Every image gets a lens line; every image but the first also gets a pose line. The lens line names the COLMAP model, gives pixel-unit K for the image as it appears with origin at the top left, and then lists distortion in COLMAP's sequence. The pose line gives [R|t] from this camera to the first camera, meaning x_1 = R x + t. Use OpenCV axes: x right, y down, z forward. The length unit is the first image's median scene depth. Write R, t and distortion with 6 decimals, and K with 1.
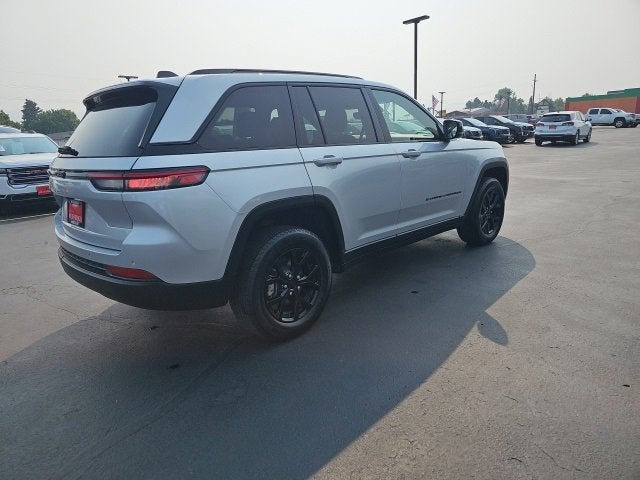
lens RADIAL K [[413.8, 0, 316.1], [0, 413.8, 239.2], [0, 0, 1]] dist [0.058934, -0.045422]
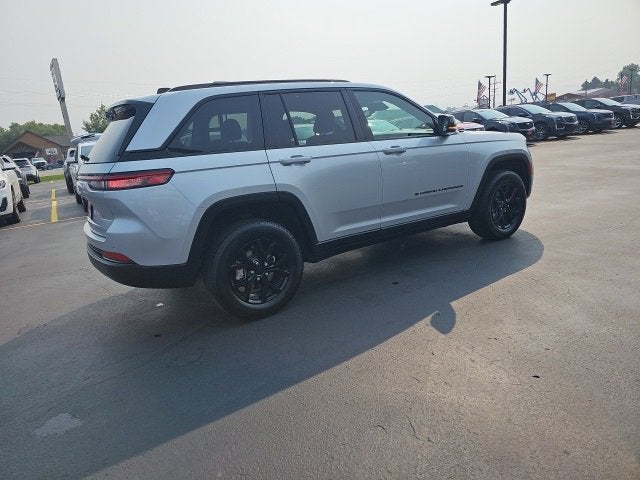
lens RADIAL K [[413.8, 0, 316.1], [0, 413.8, 239.2], [0, 0, 1]] dist [0.058934, -0.045422]
pose [[0.978244, 0.012621, -0.207073, 0.309856], [-0.010196, 0.999866, 0.012773, 0.006553], [0.207207, -0.010384, 0.978242, -0.071592]]
